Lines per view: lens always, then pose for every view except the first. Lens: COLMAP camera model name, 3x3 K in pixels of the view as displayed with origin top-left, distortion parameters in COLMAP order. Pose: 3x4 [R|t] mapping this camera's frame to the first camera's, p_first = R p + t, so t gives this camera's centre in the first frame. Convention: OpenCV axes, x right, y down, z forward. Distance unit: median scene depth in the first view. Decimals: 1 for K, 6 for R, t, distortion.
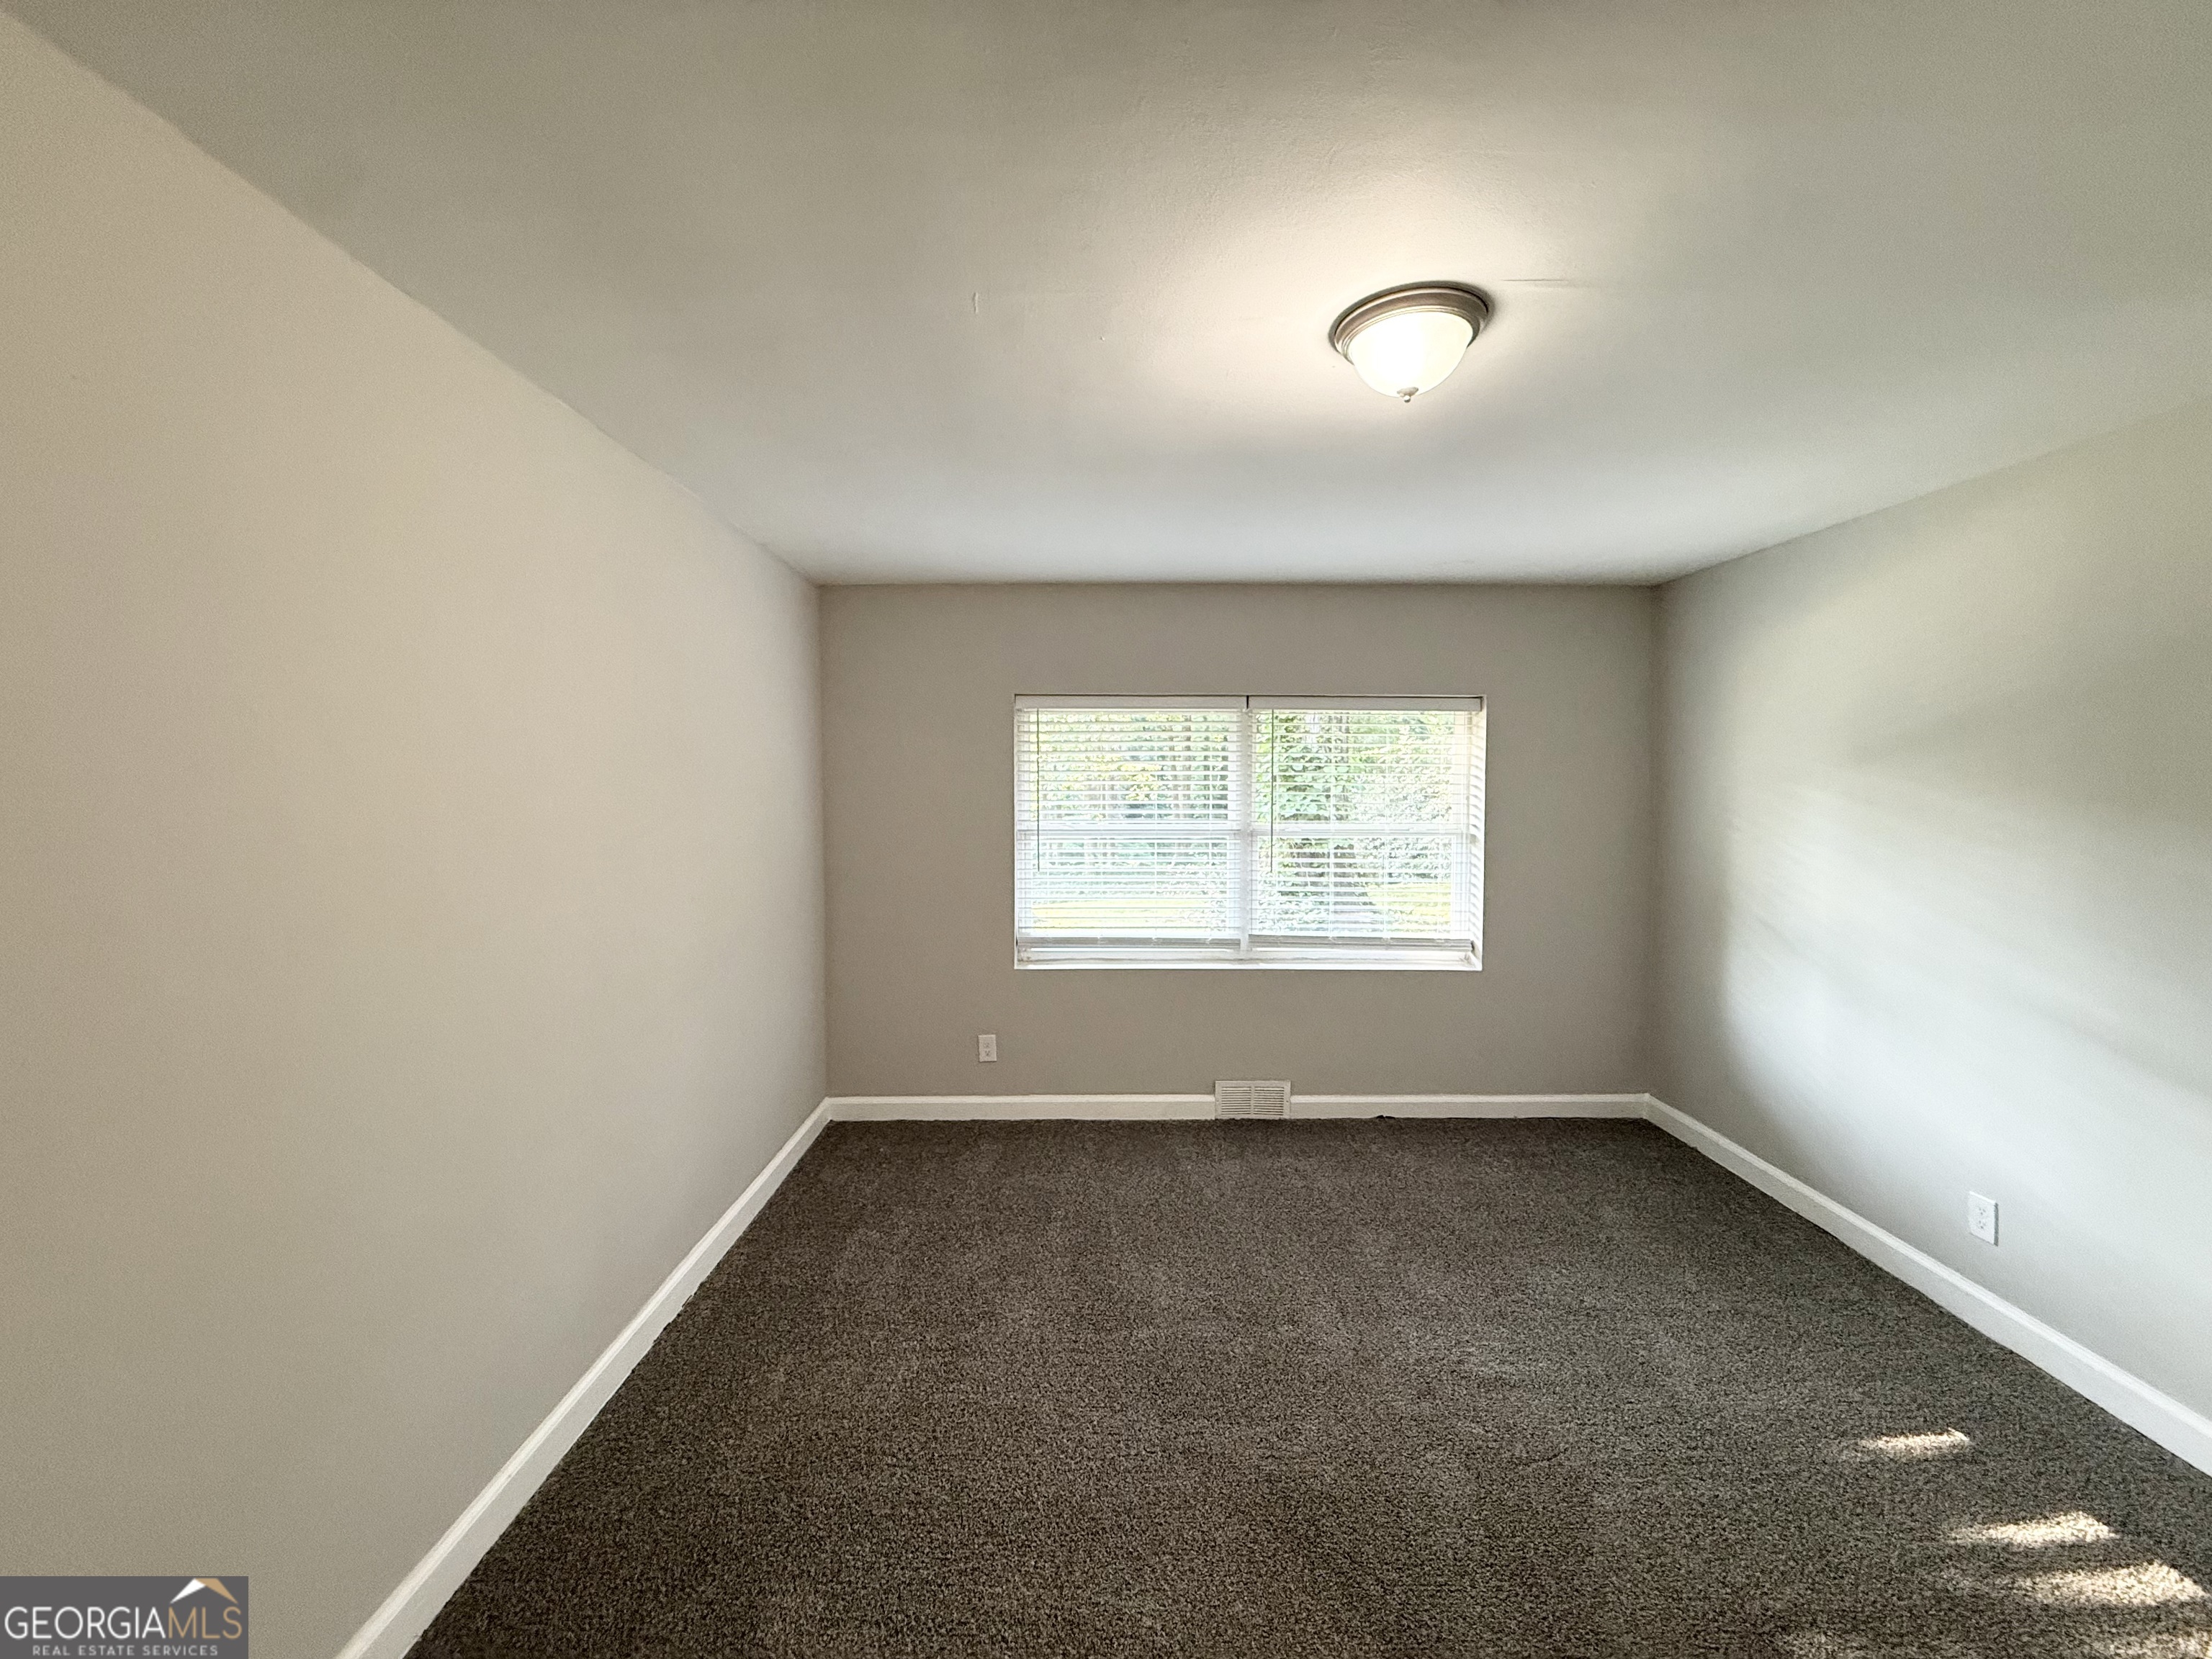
lens RADIAL K [[766.0, 0, 1107.1], [0, 766.0, 840.6], [0, 0, 1]] dist [-0.000442, -0.000024]
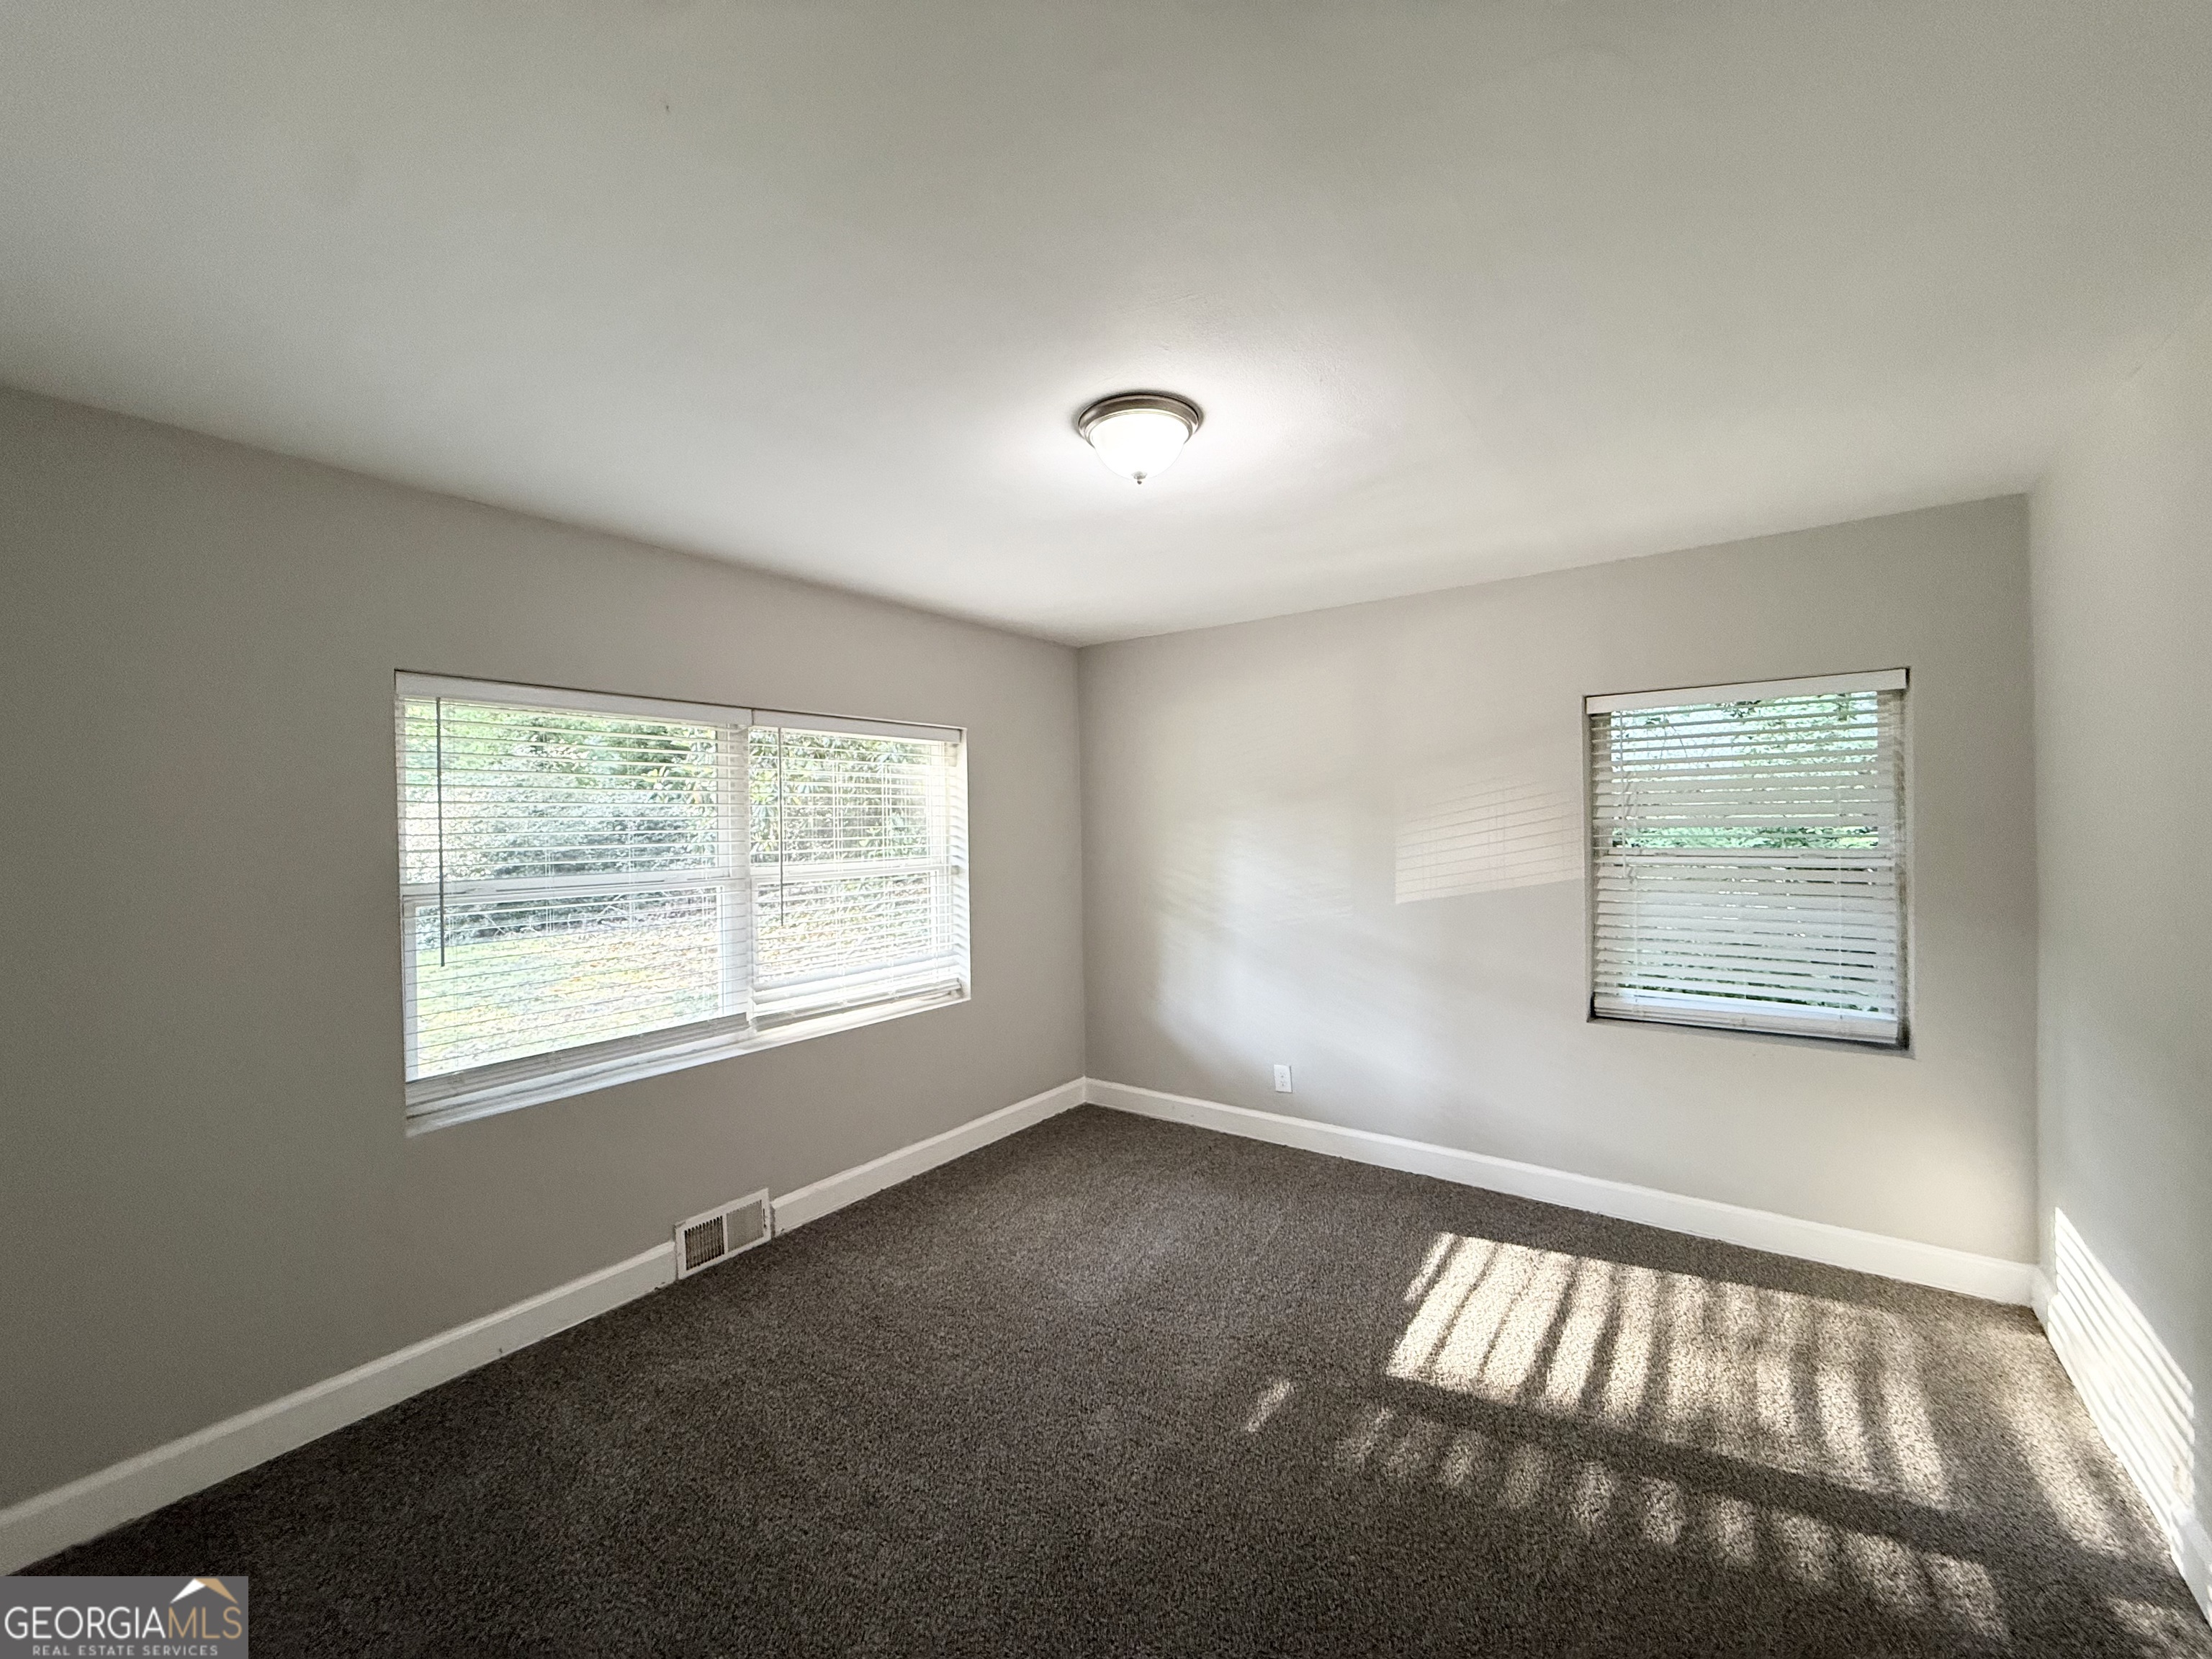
lens RADIAL K [[882.9, 0, 1104.6], [0, 882.9, 823.3], [0, 0, 1]] dist [-0.001491, -0.000150]
pose [[0.606657, -0.016798, 0.794786, -0.321001], [0.072477, 0.996782, -0.034254, -0.009404], [-0.791653, 0.078384, 0.605922, 0.148870]]
